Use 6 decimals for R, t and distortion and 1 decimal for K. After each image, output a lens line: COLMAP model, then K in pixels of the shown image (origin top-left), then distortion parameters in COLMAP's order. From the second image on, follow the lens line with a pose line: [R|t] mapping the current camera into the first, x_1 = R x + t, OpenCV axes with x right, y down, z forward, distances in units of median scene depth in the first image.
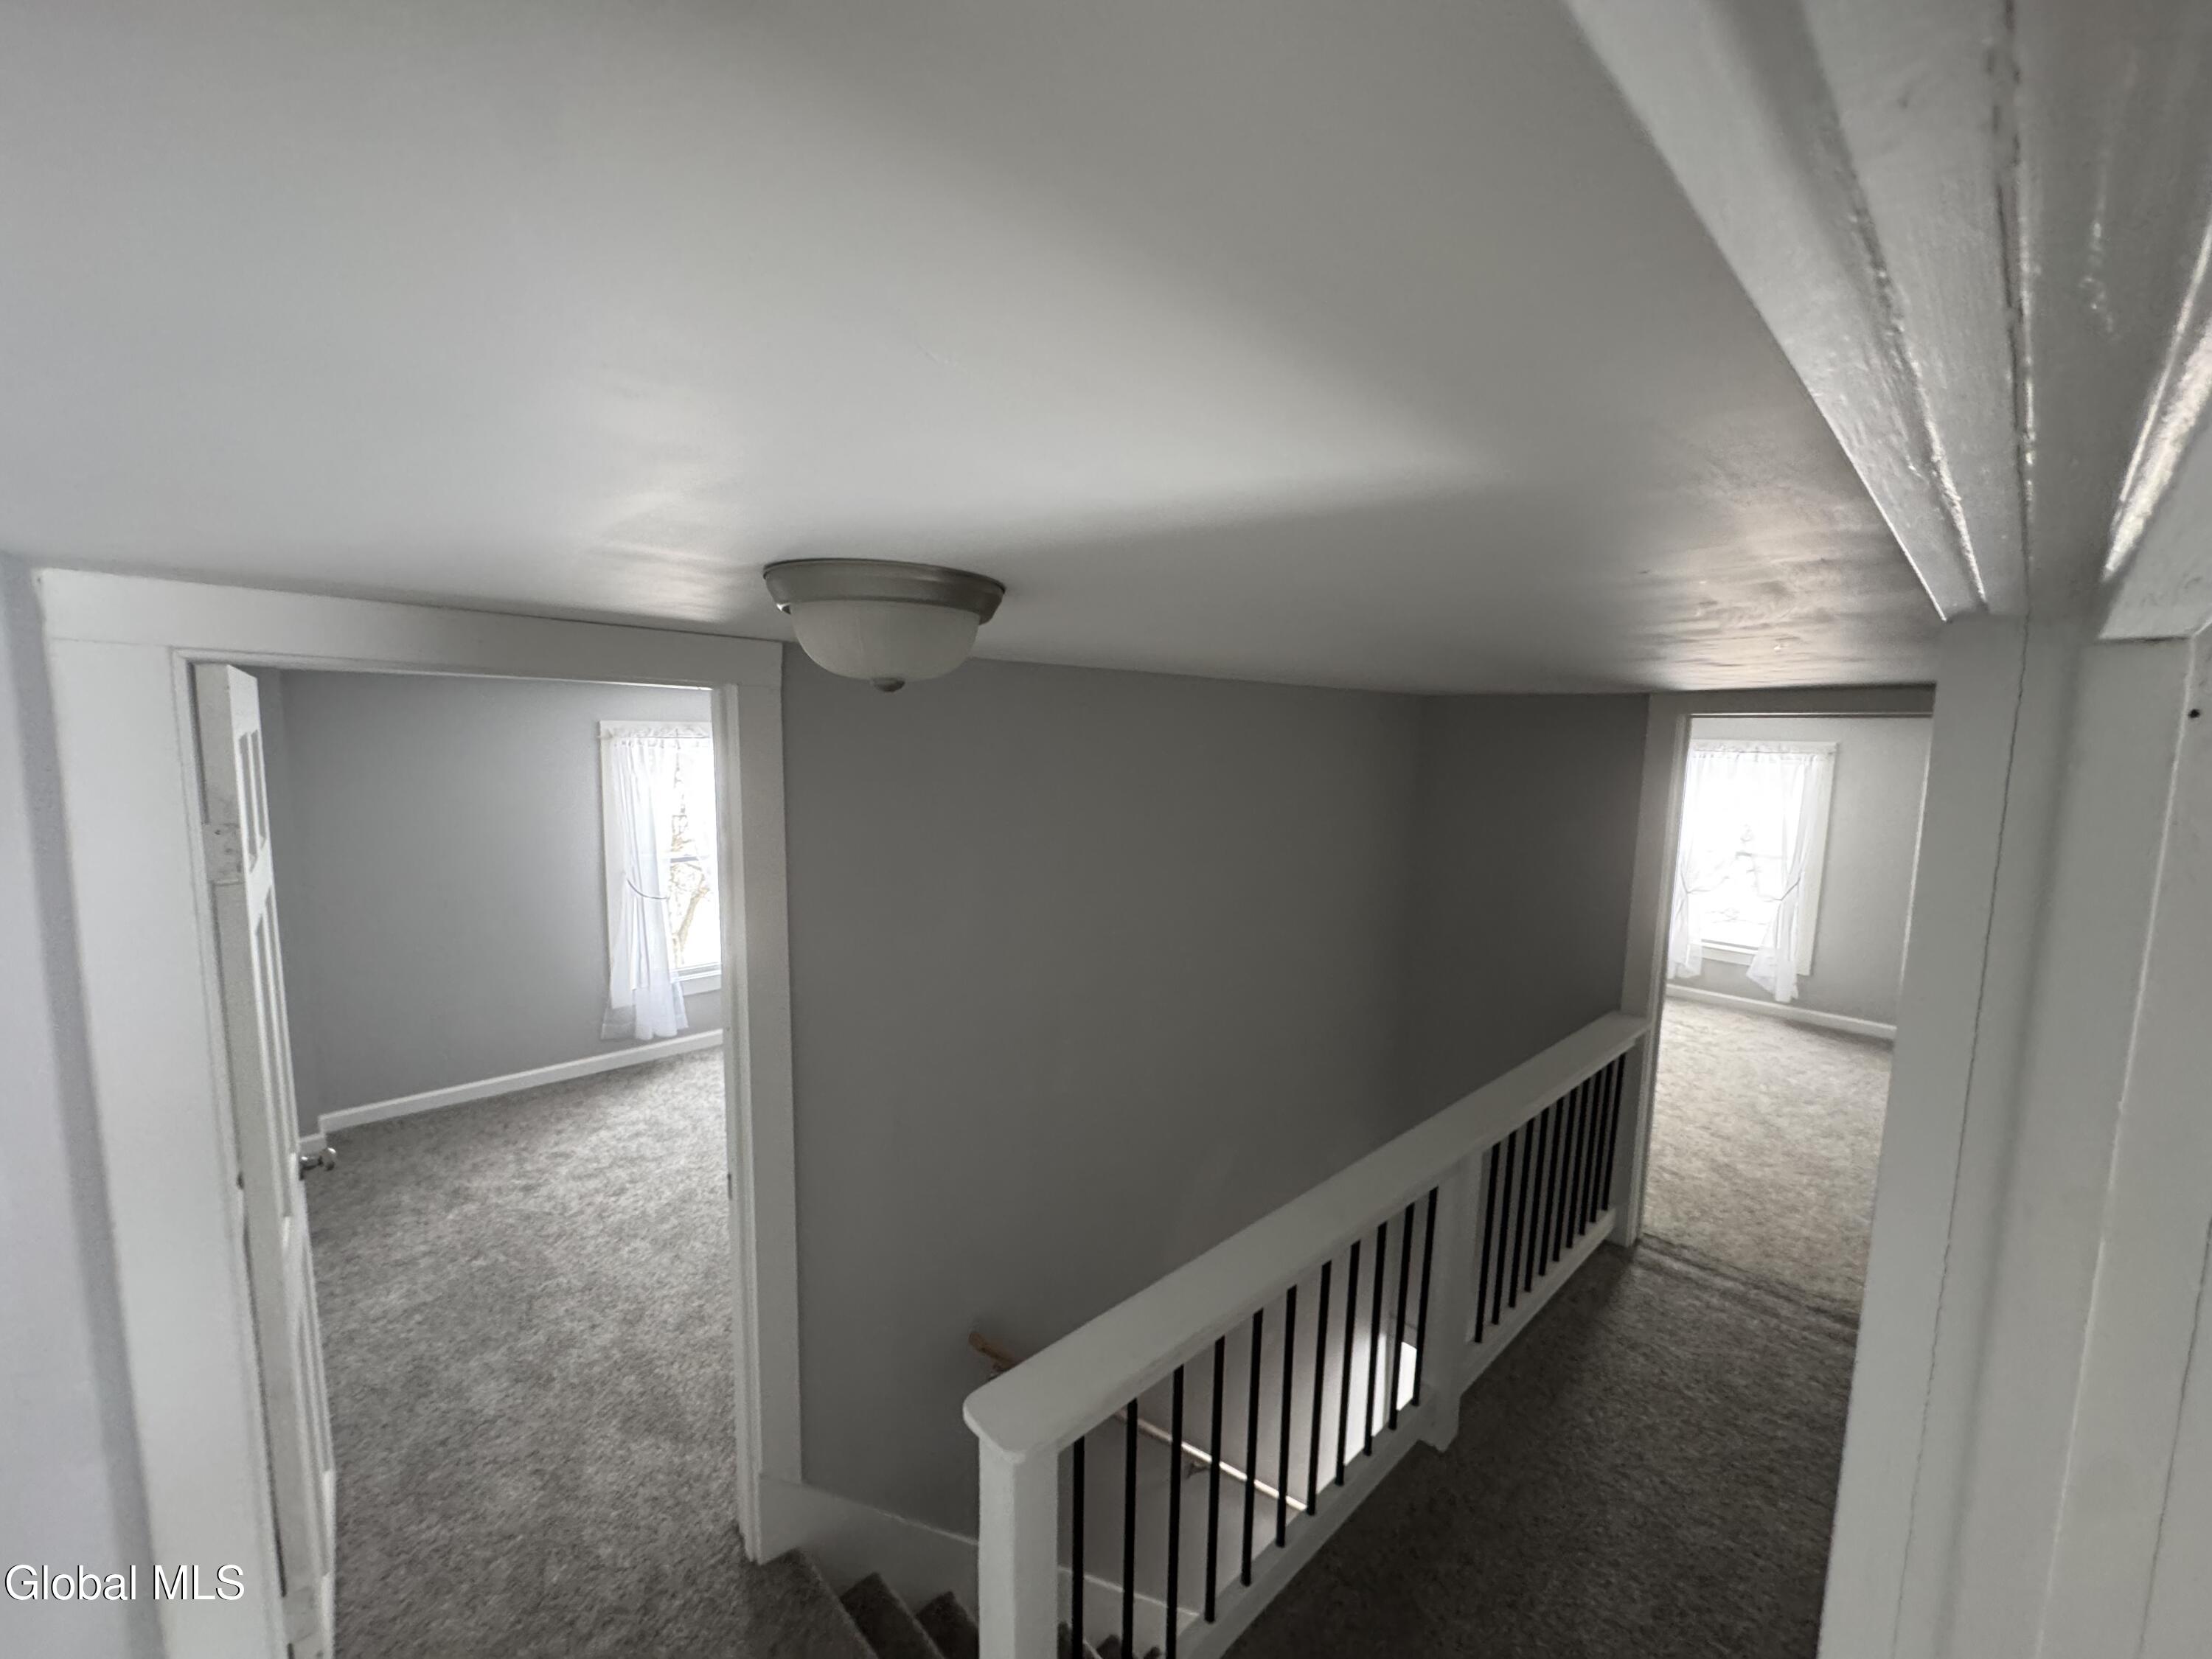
lens RADIAL K [[878.2, 0, 1099.8], [0, 878.2, 836.8], [0, 0, 1]] dist [-0.001090, -0.000074]
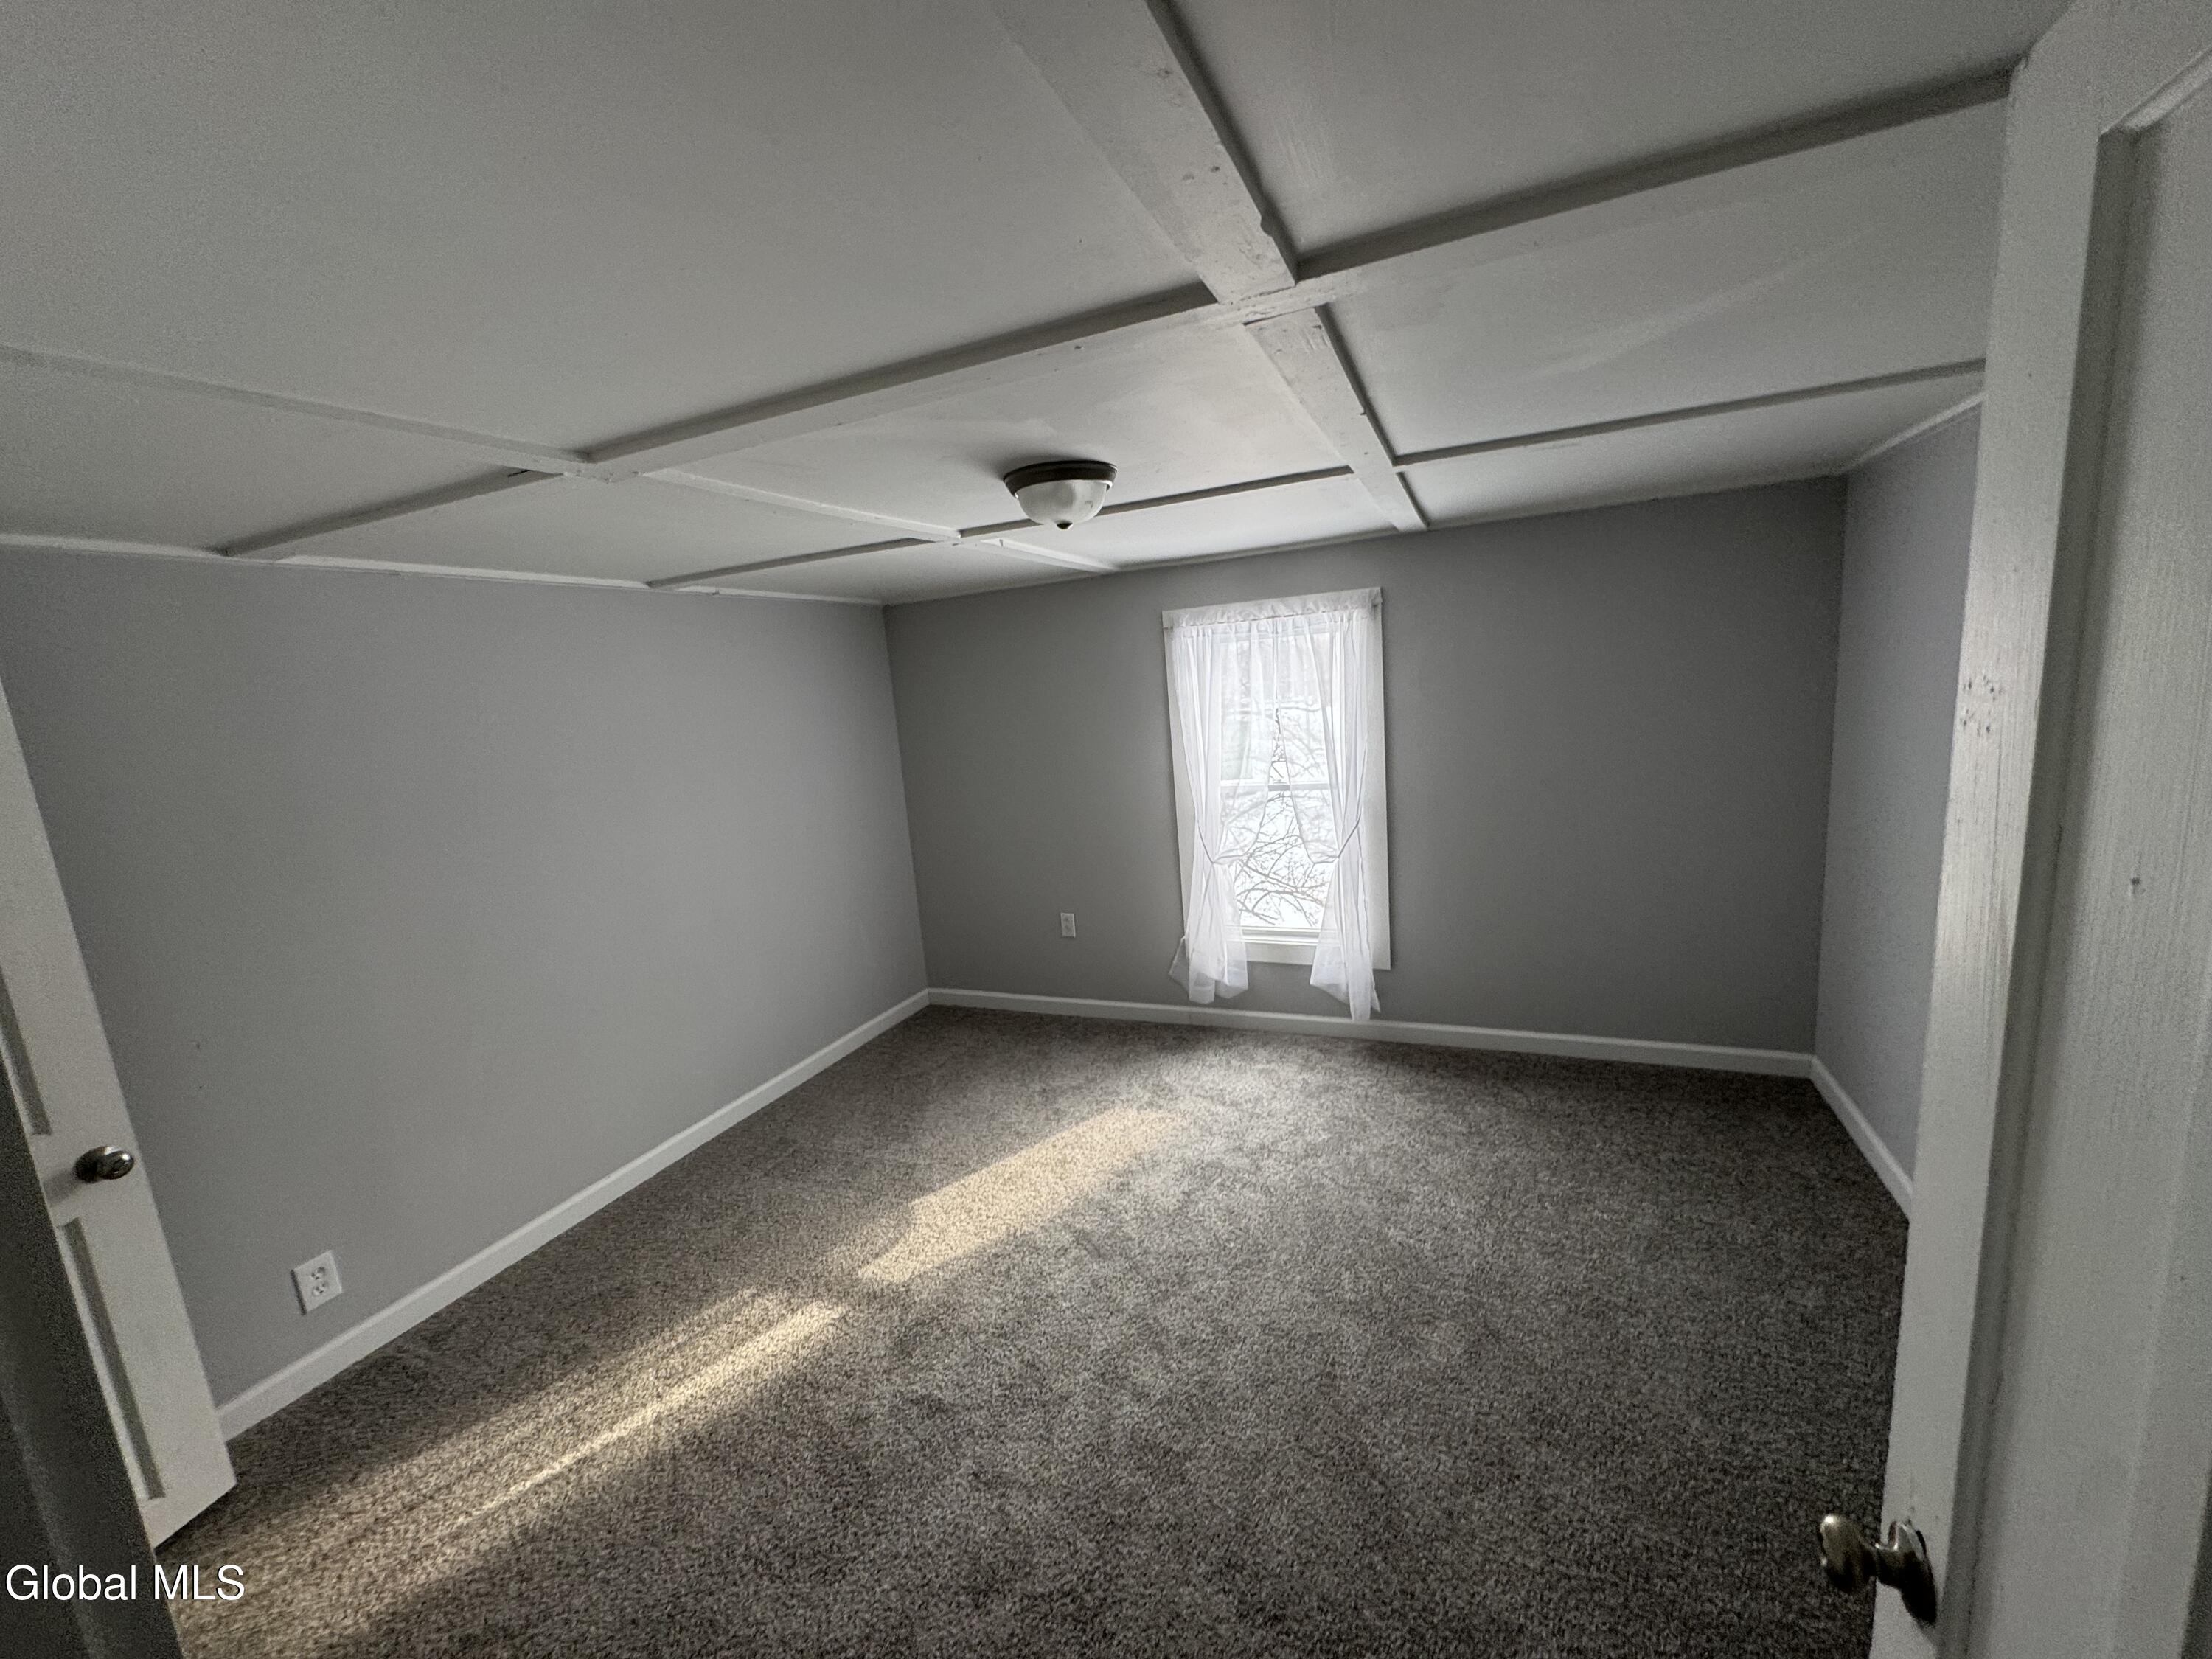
lens RADIAL K [[878.2, 0, 1109.4], [0, 878.2, 830.4], [0, 0, 1]] dist [-0.001090, -0.000074]
pose [[0.914788, -0.154182, 0.373350, 0.406893], [0.140376, 0.988023, 0.064072, -0.007410], [-0.378757, -0.006203, 0.925475, 0.497088]]
